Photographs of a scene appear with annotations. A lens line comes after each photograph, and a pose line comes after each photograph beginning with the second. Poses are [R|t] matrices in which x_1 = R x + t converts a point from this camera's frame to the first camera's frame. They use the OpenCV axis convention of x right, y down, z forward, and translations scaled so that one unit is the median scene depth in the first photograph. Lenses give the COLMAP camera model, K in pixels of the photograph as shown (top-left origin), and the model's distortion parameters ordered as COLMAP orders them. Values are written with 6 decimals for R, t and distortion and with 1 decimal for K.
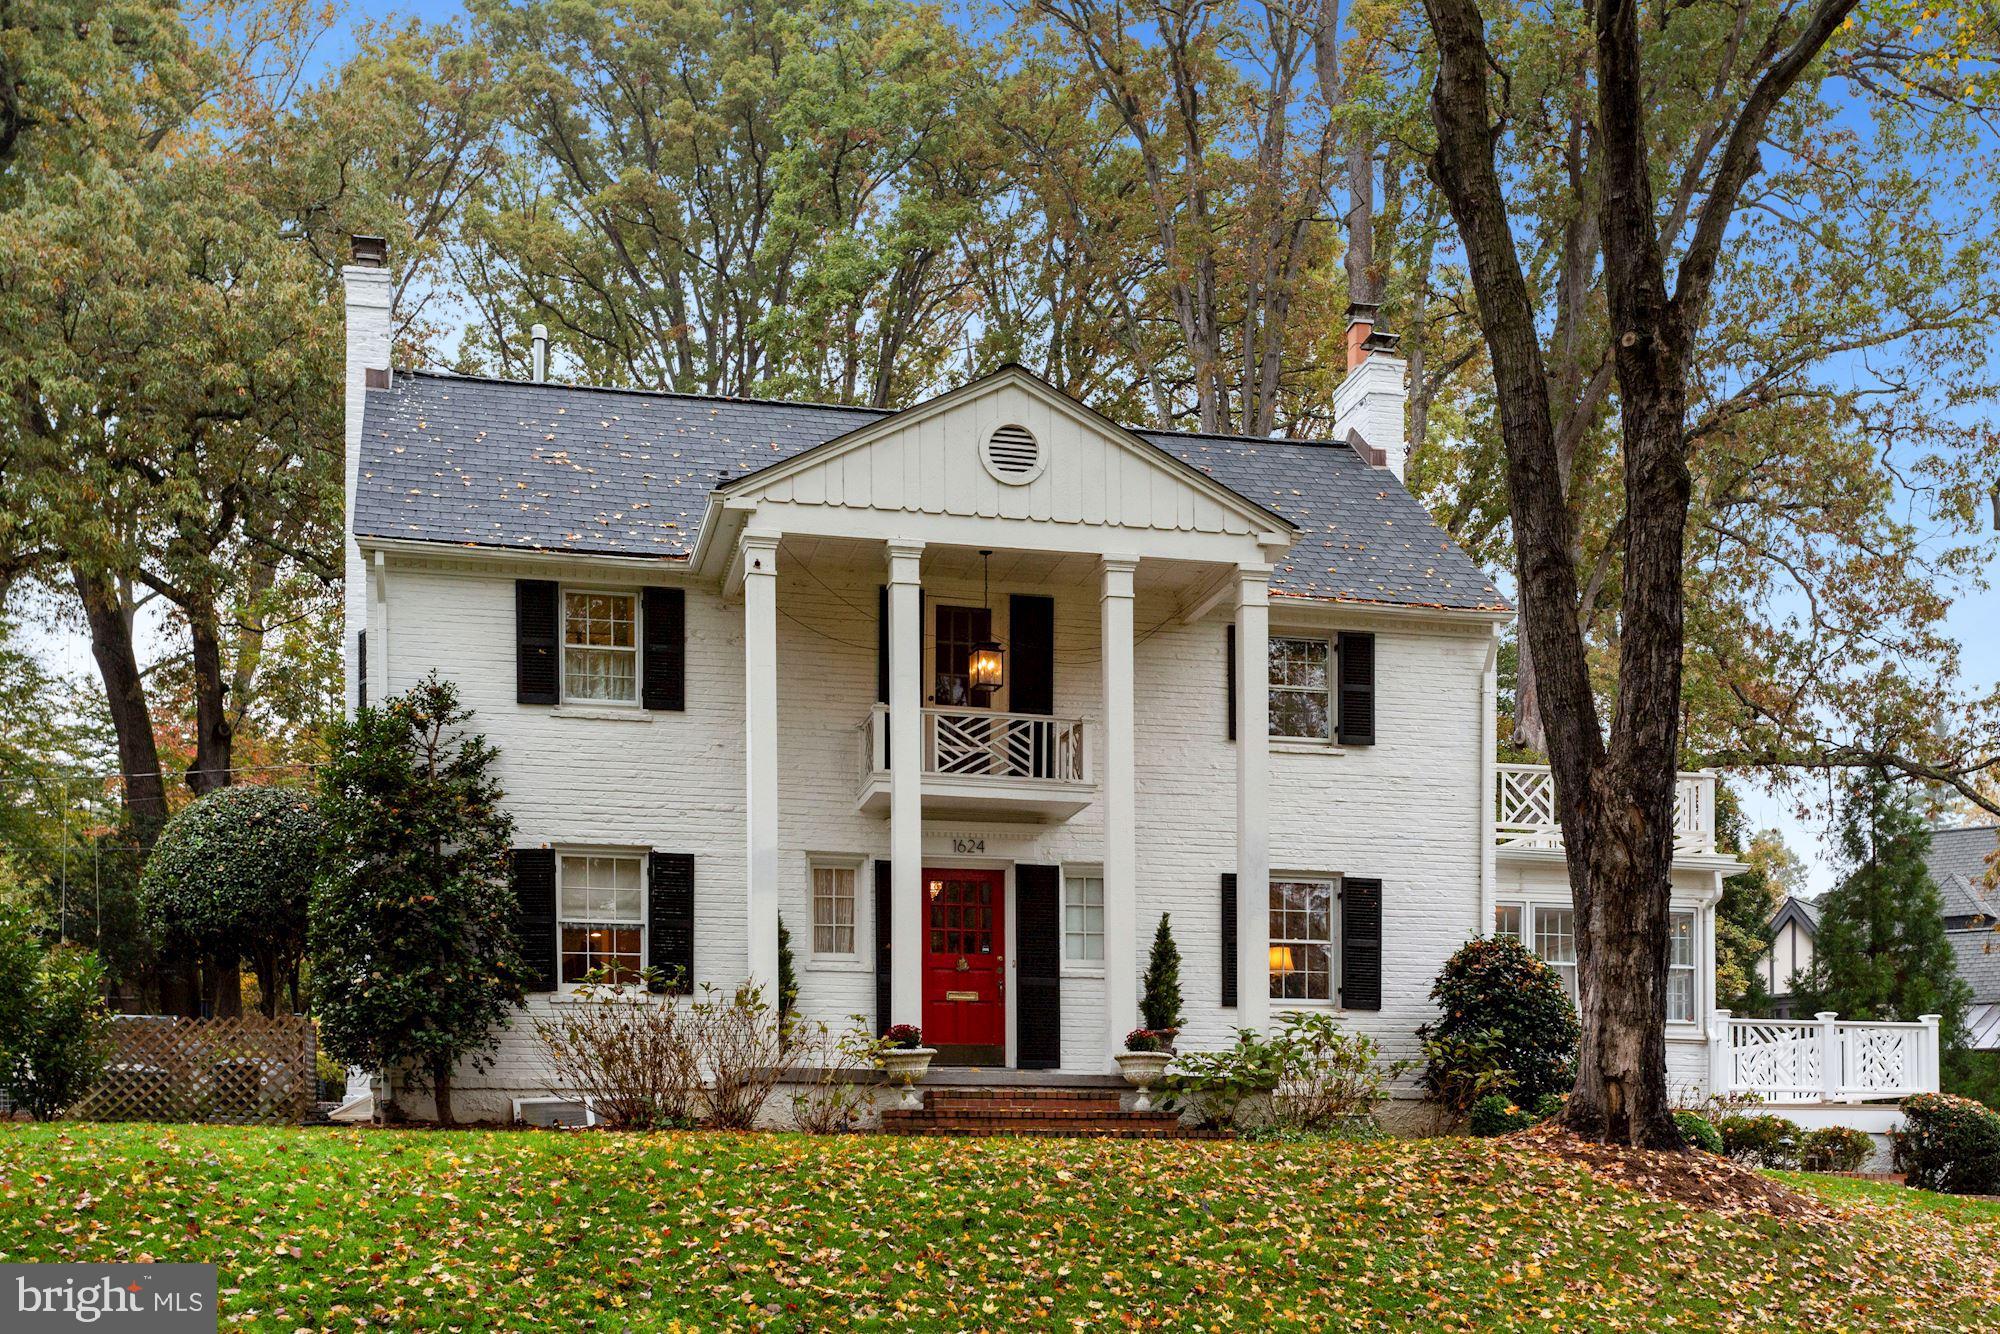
lens RADIAL K [[2527.3, 0, 1000.0], [0, 2527.3, 667.0], [0, 0, 1]] dist [-0.007417, 0.217341]
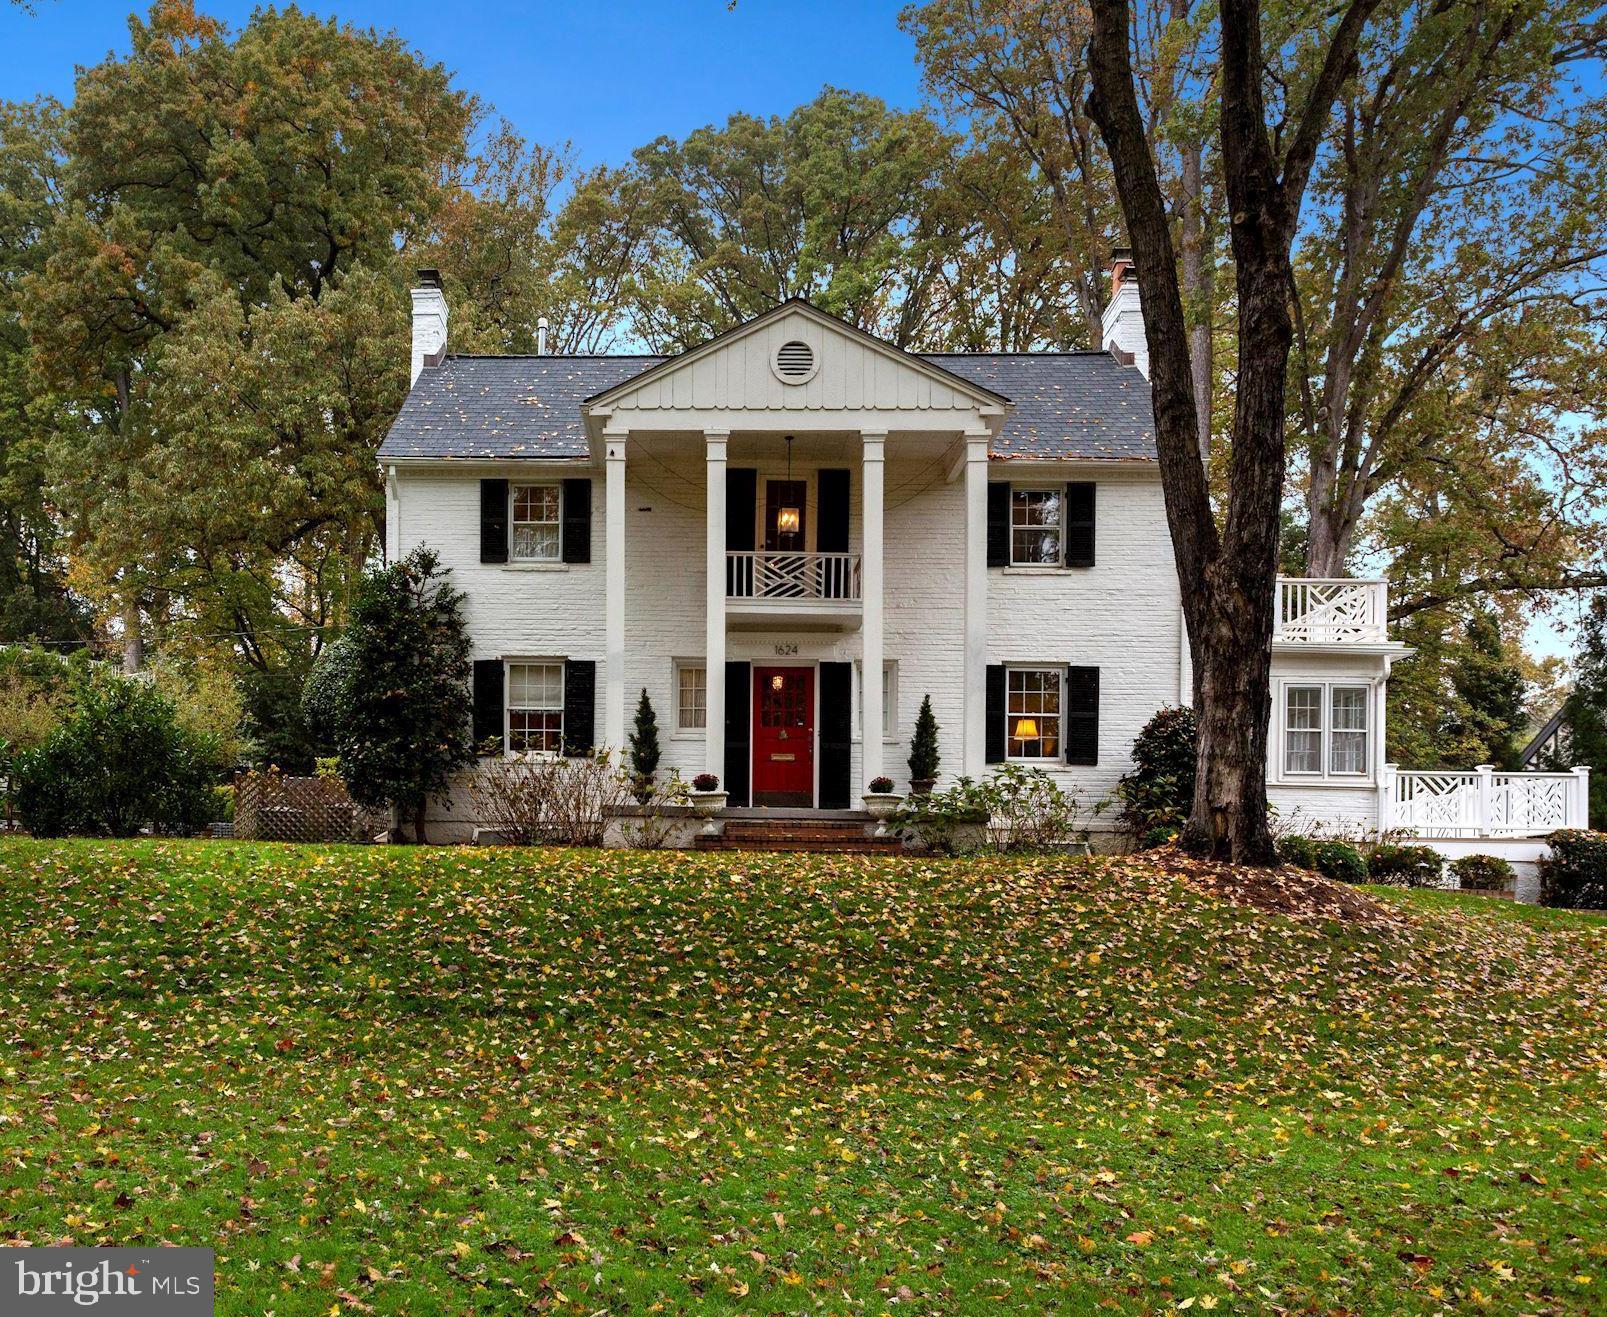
lens RADIAL K [[1465.0, 0, 803.5], [0, 1465.0, 658.5], [0, 0, 1]] dist [-0.017030, 0.086880]
pose [[0.956319, -0.032424, -0.290520, 0.237516], [0.040685, 0.998920, 0.022437, 0.059236], [0.289479, -0.033277, 0.956606, 0.236065]]
